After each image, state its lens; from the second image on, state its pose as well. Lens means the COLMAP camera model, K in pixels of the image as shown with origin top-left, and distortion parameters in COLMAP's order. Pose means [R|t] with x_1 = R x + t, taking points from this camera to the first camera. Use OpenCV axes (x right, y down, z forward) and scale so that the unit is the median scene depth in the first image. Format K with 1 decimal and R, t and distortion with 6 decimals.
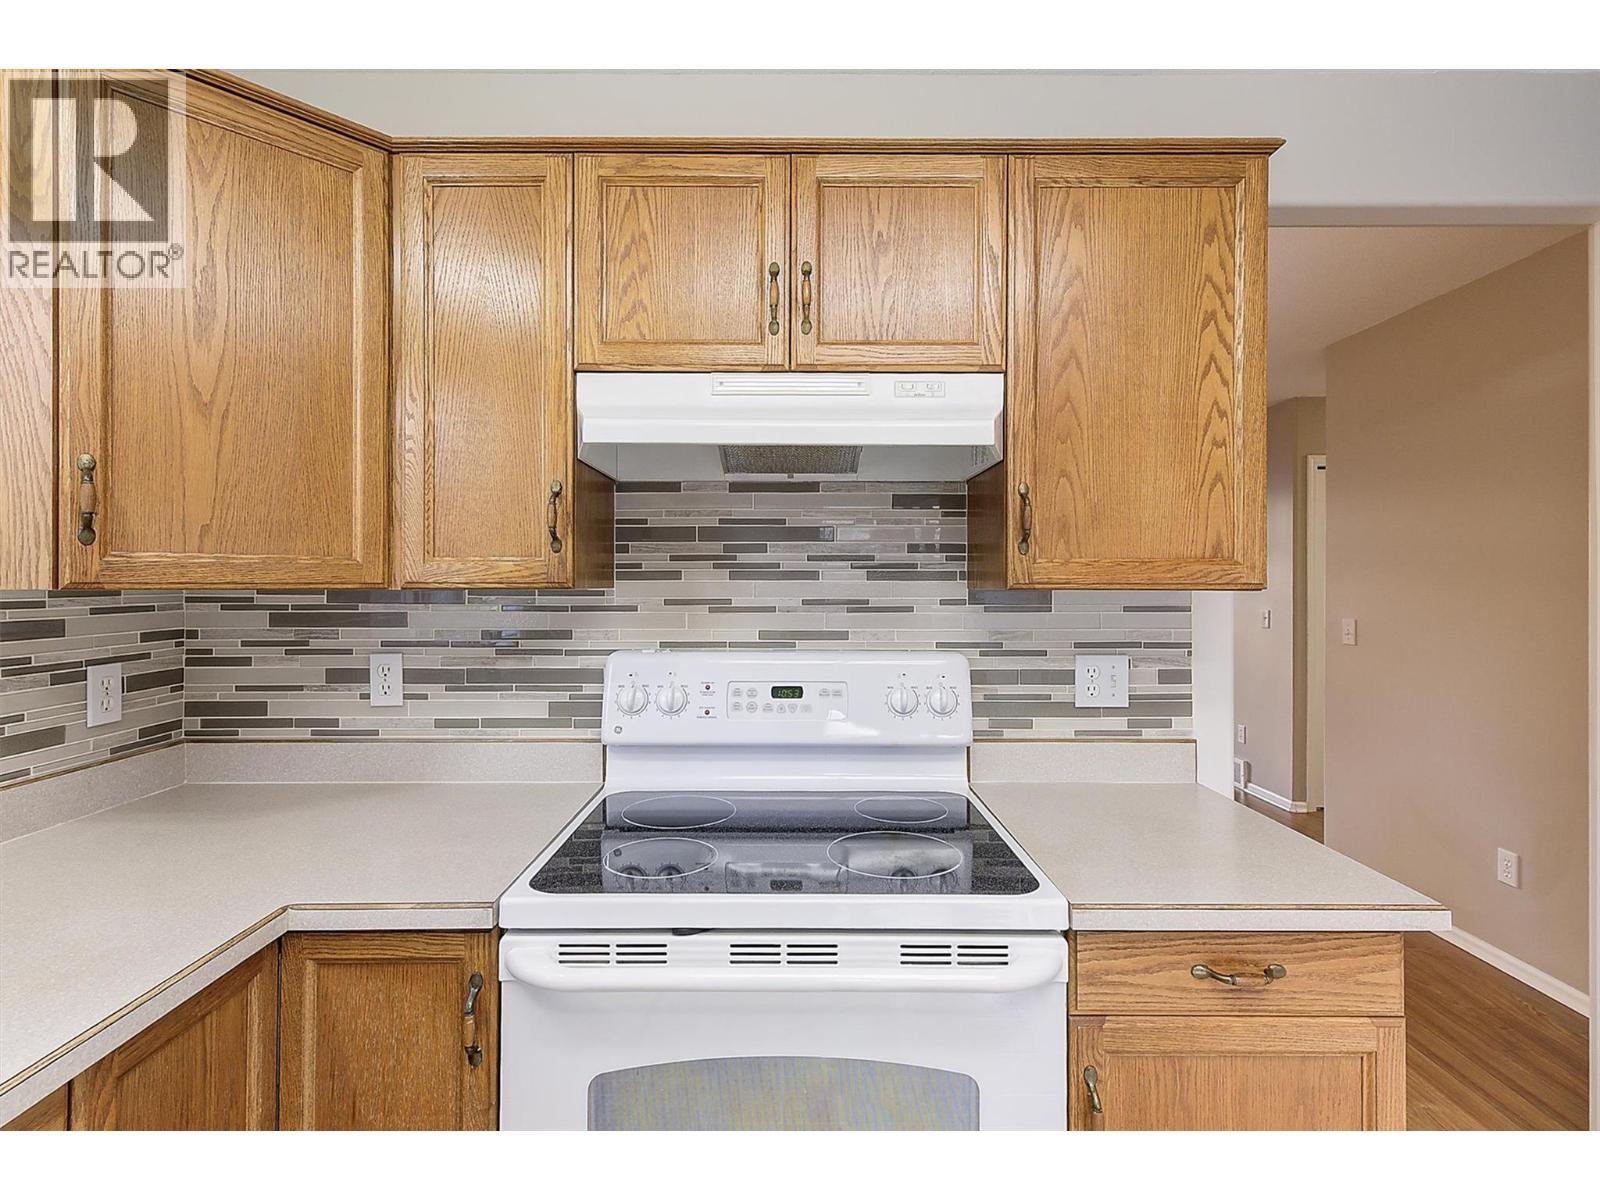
lens RADIAL K [[754.4, 0, 790.9], [0, 754.4, 577.5], [0, 0, 1]] dist [0.006013, 0.000703]
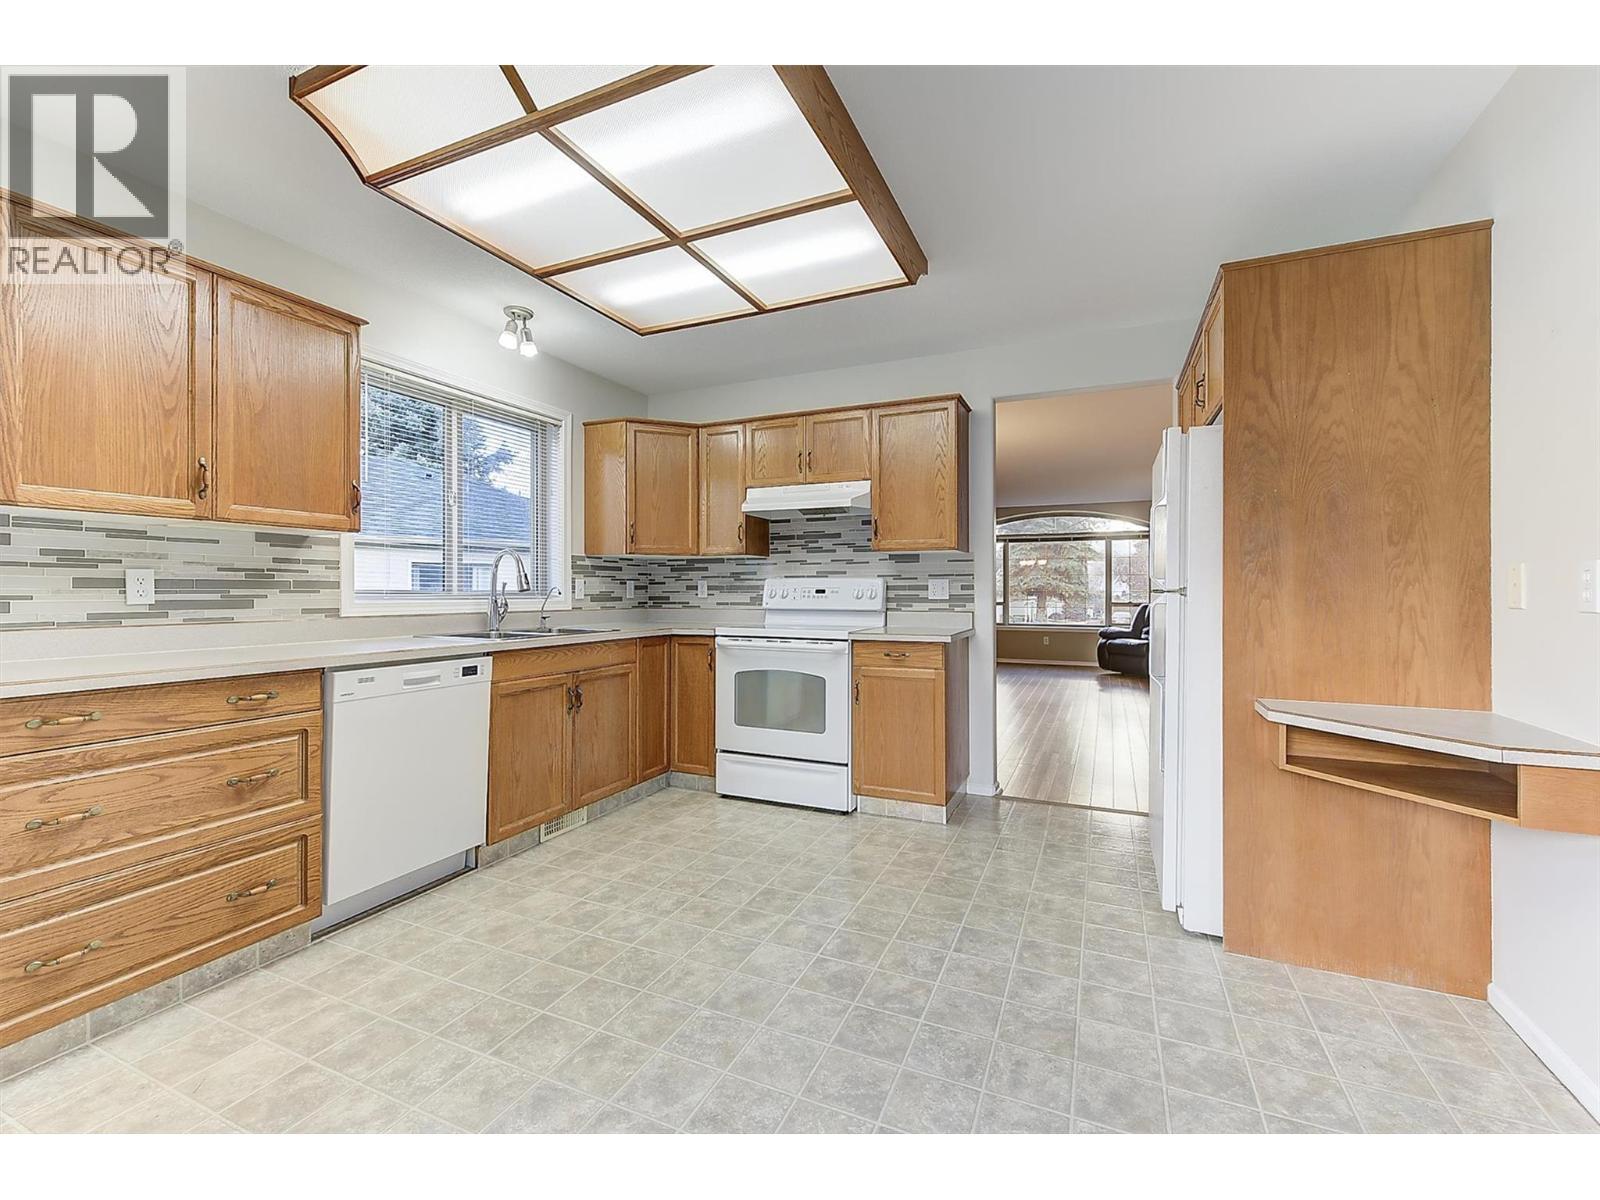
lens RADIAL K [[656.0, 0, 808.1], [0, 656.0, 591.8], [0, 0, 1]] dist [0.003296, 0.000160]
pose [[0.914791, 0.000025, -0.403928, 0.913868], [0.002687, 0.999977, 0.006148, 0.131752], [0.403919, -0.006710, 0.914770, -1.234126]]
